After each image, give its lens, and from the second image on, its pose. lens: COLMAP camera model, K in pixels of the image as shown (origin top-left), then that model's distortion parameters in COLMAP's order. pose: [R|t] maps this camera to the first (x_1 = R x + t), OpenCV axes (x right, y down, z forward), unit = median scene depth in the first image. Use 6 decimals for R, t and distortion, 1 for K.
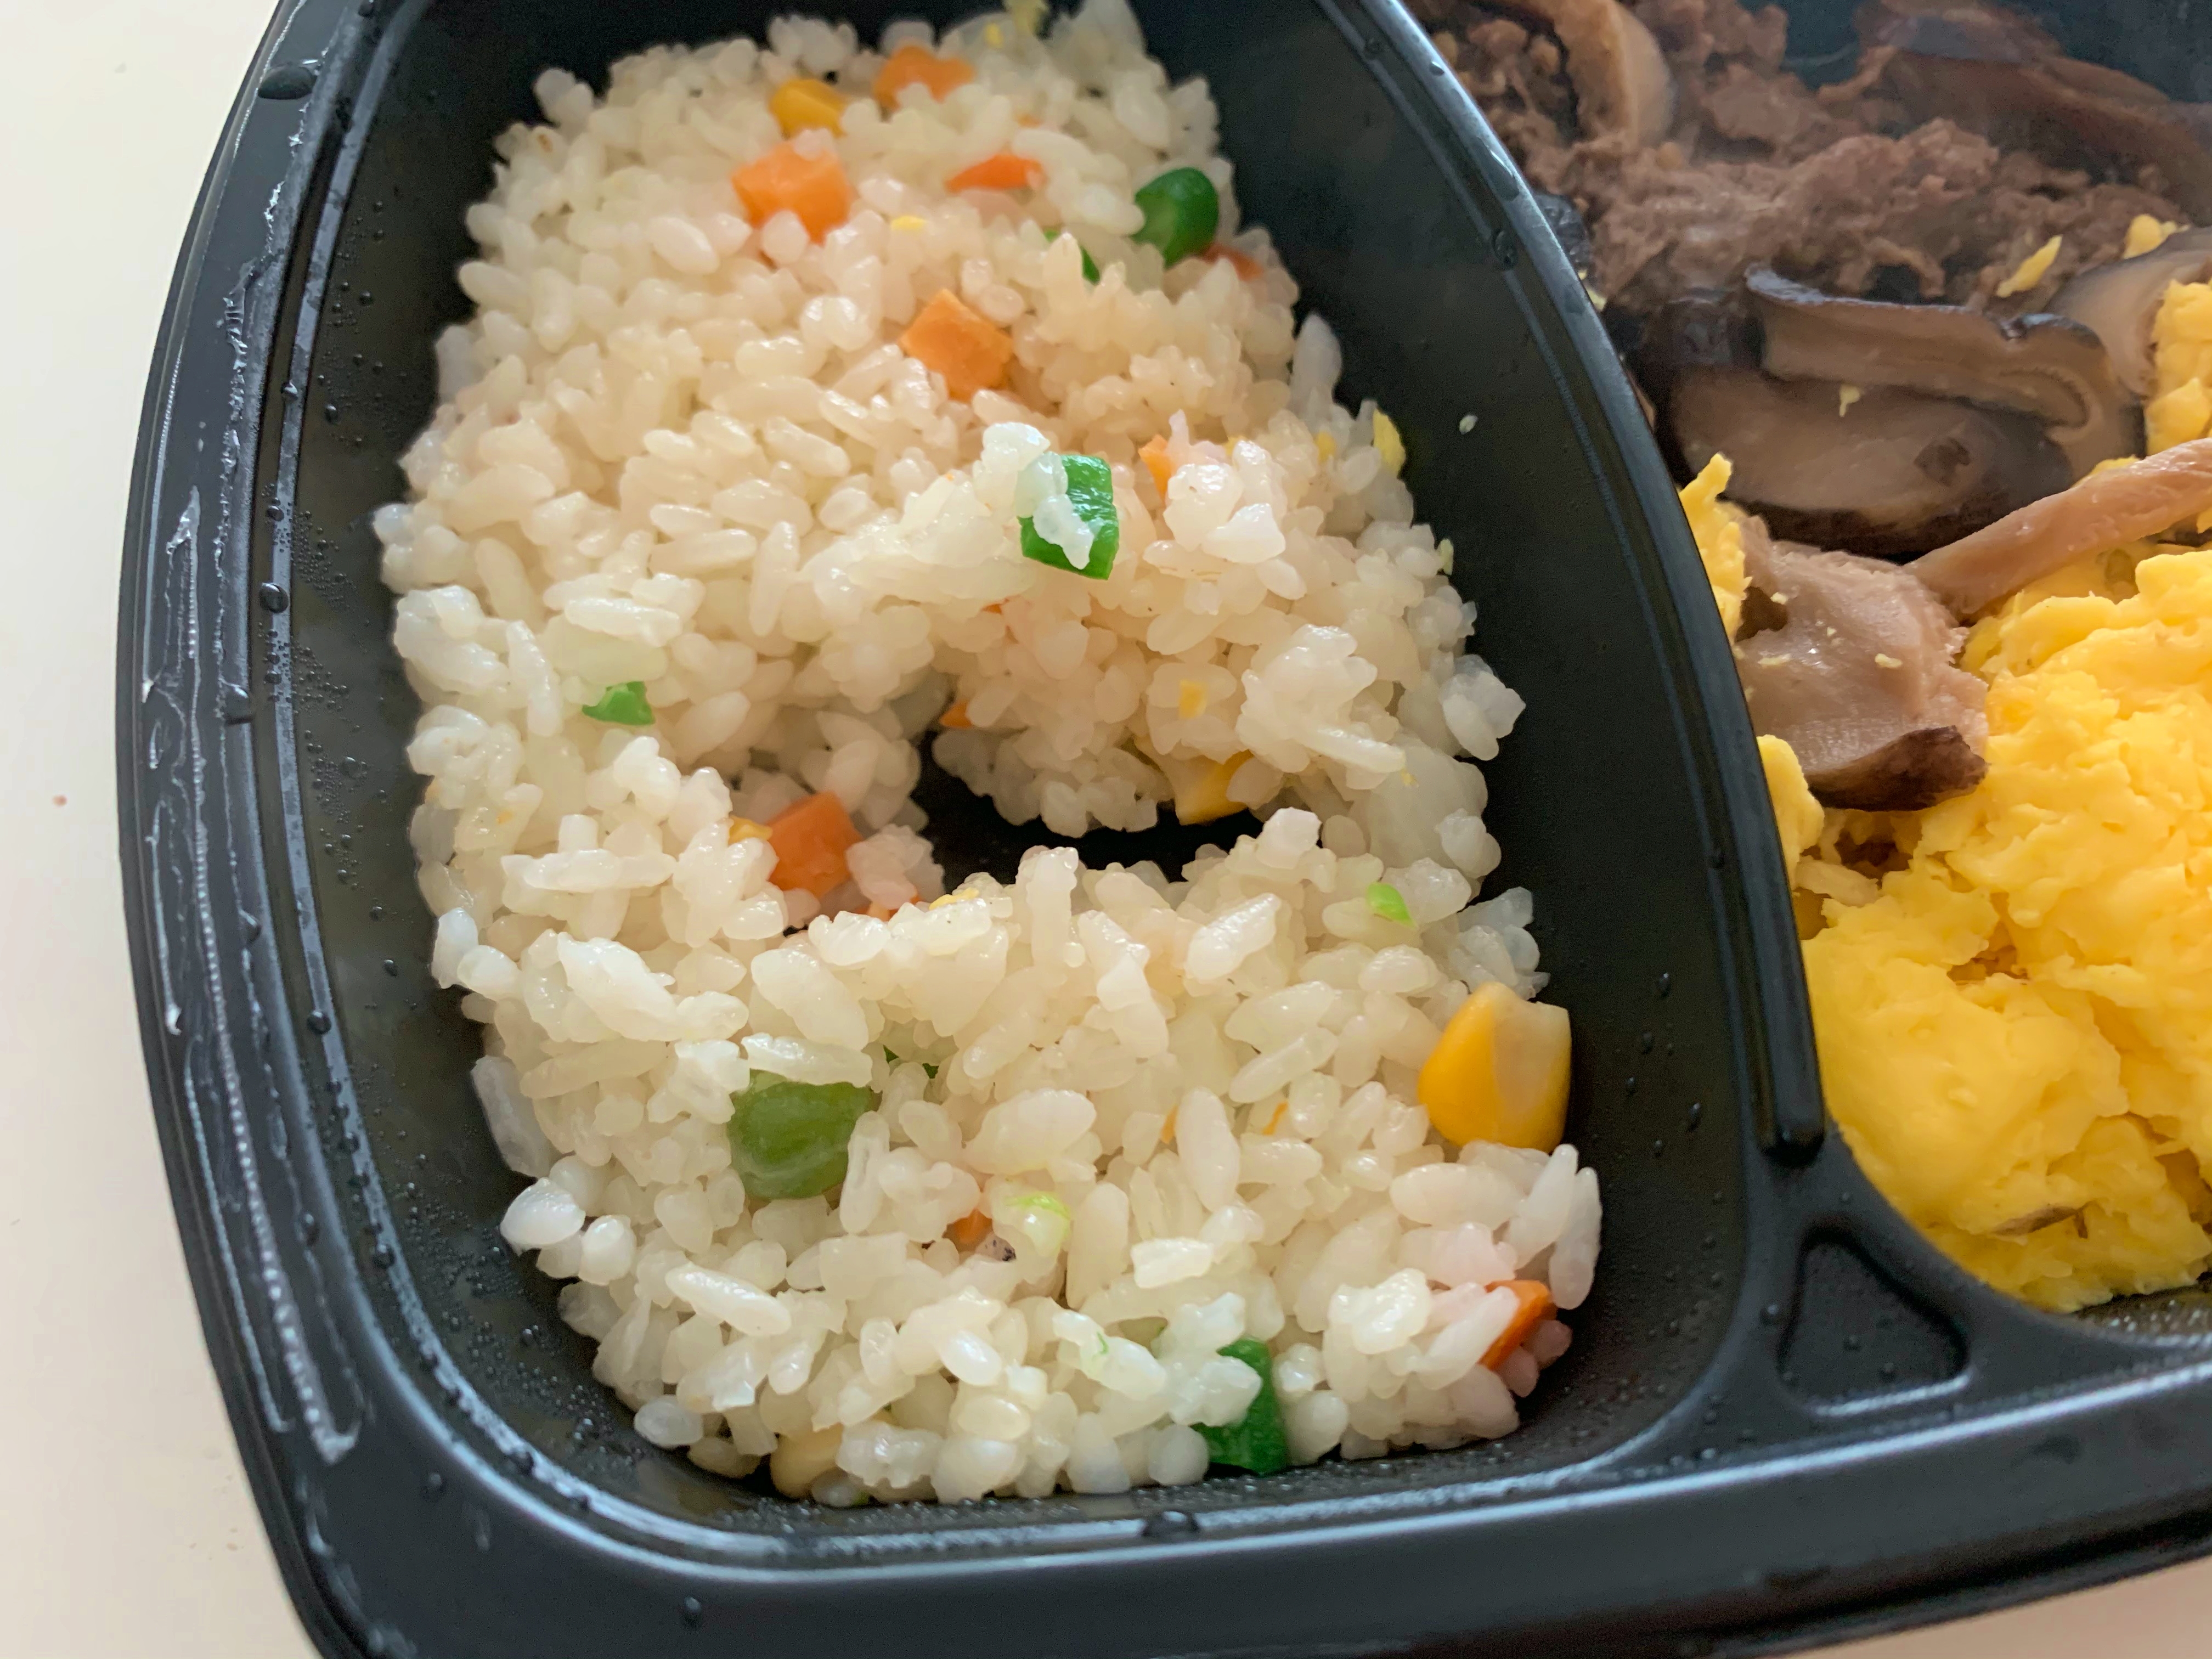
lens RADIAL K [[1724.3, 0, 1111.8], [0, 1724.3, 819.0], [0, 0, 1]] dist [-0.004080, -0.008349]
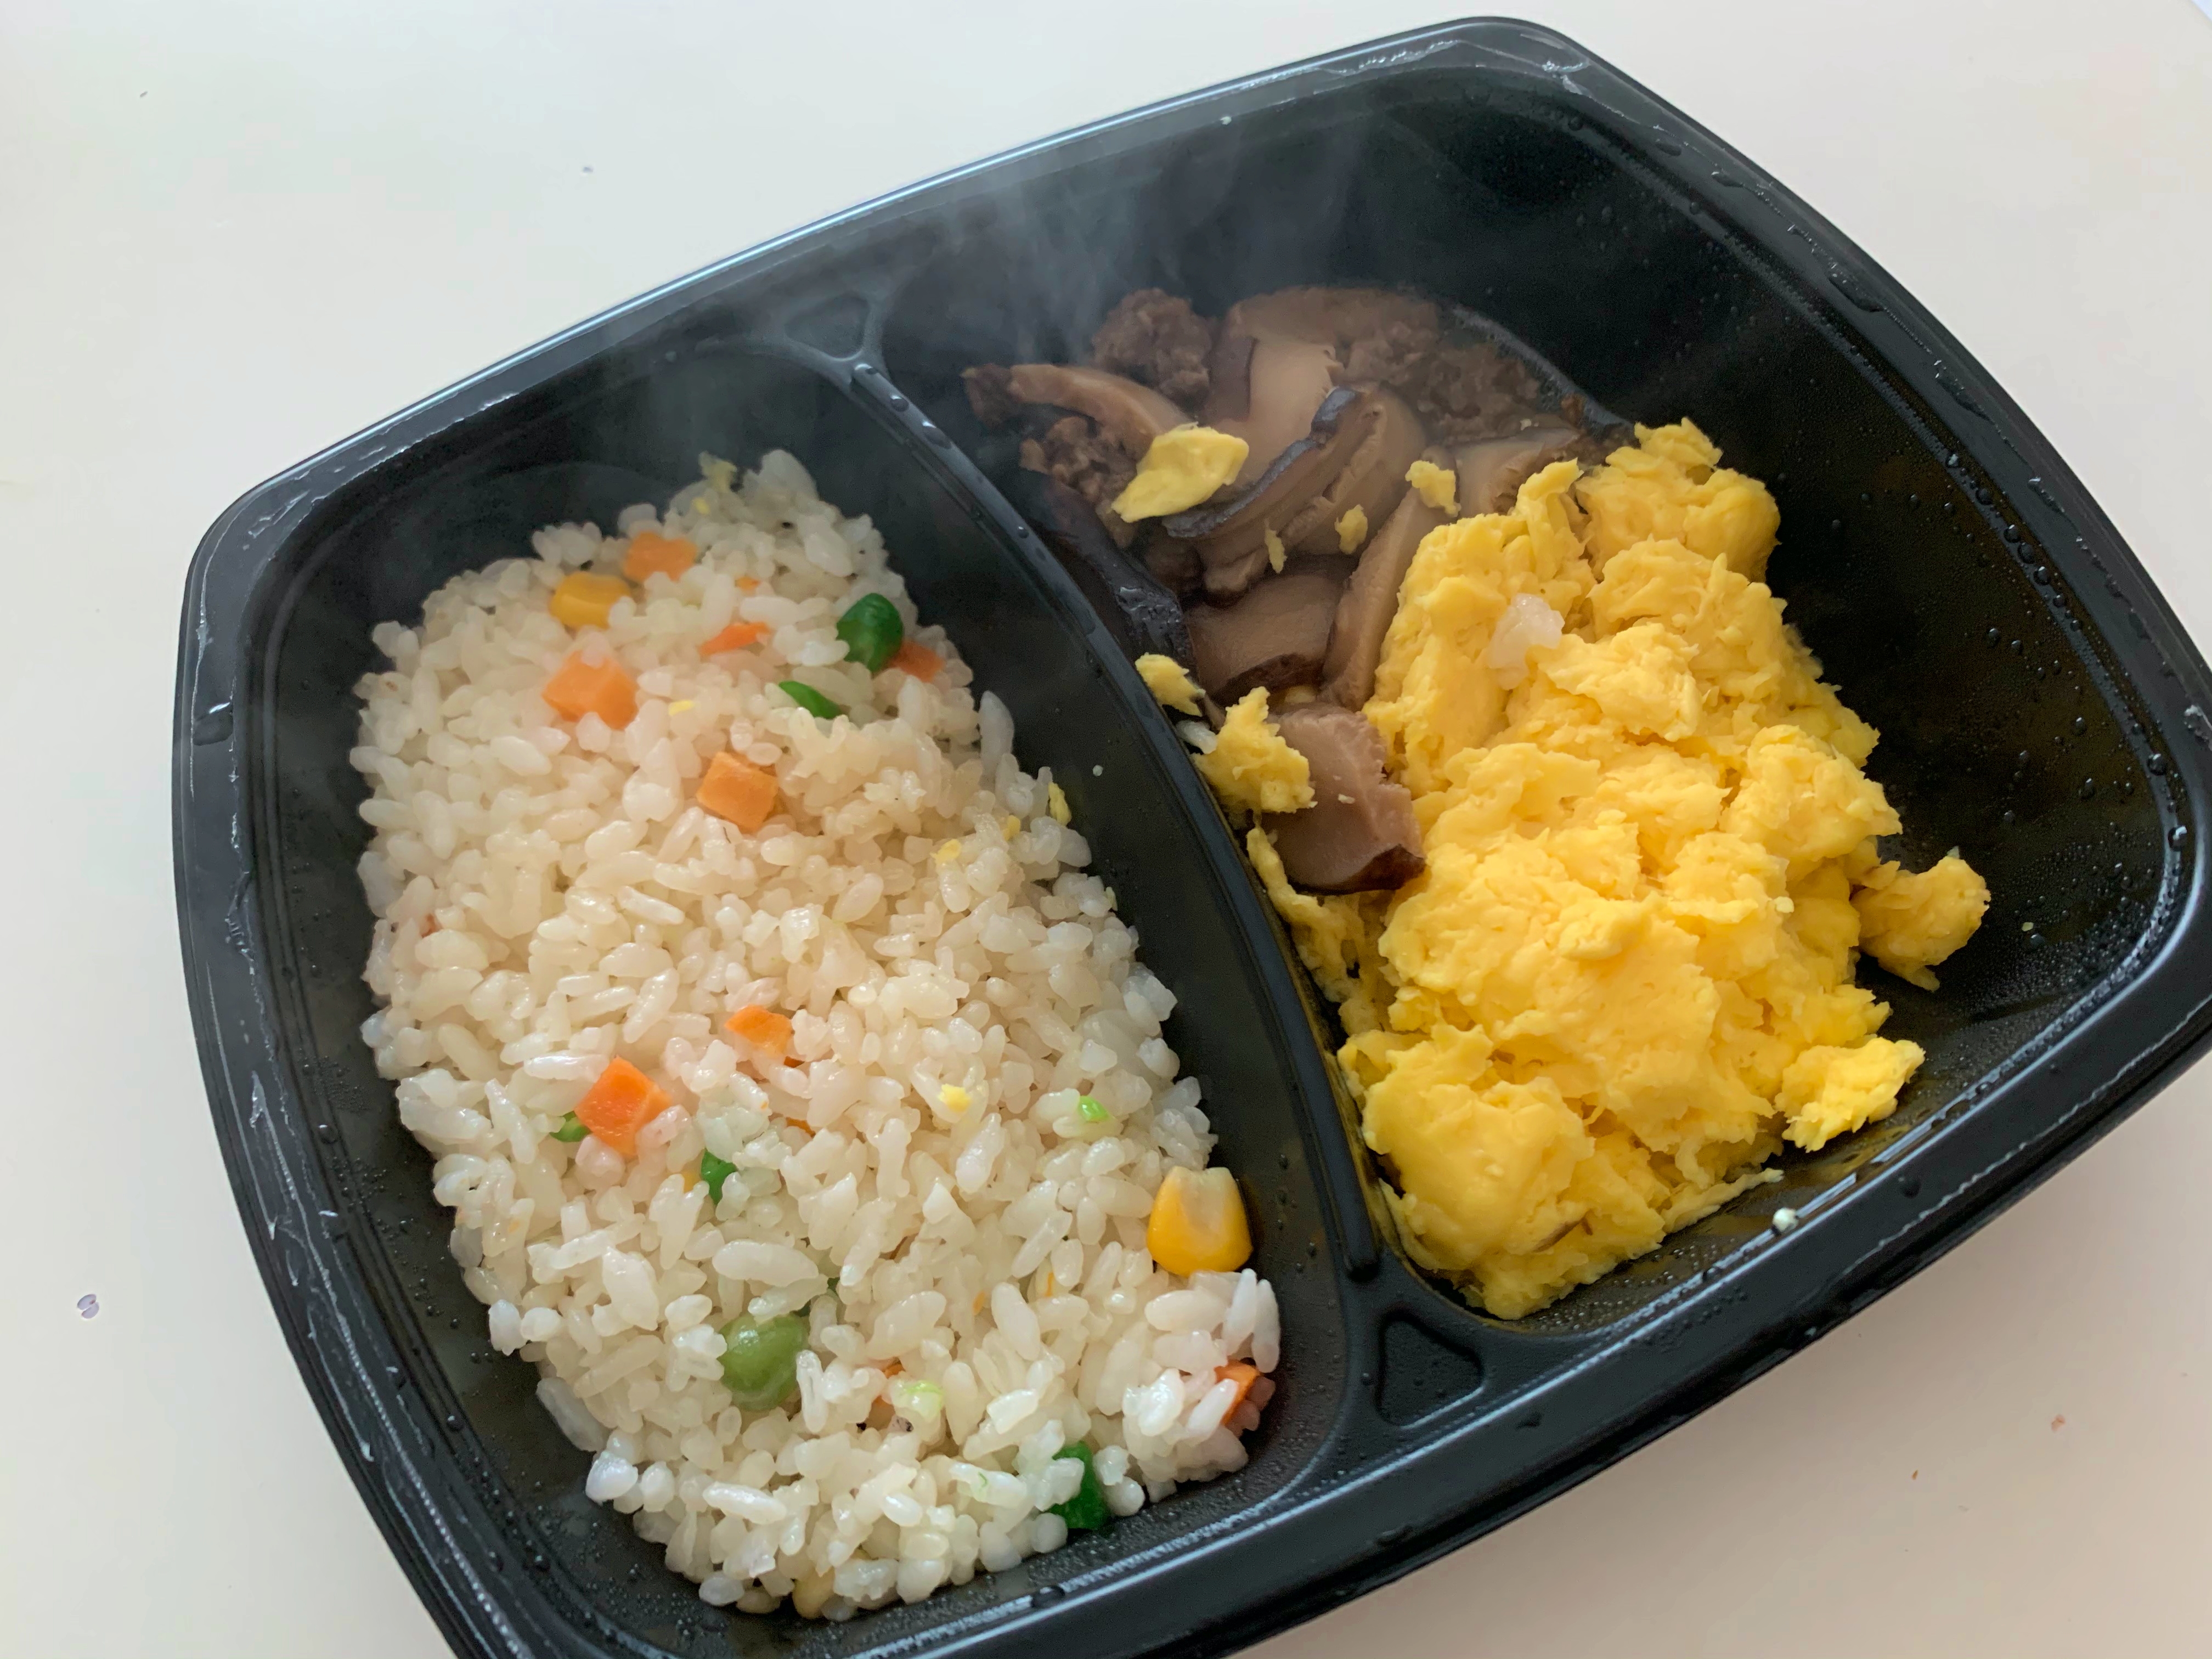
lens RADIAL K [[1676.3, 0, 1105.8], [0, 1676.3, 858.4], [0, 0, 1]] dist [0.003654, 0.008588]
pose [[0.971660, -0.205021, 0.117661, 0.034851], [0.193306, 0.975644, 0.103687, -0.357683], [-0.136053, -0.078004, 0.987626, -0.460328]]
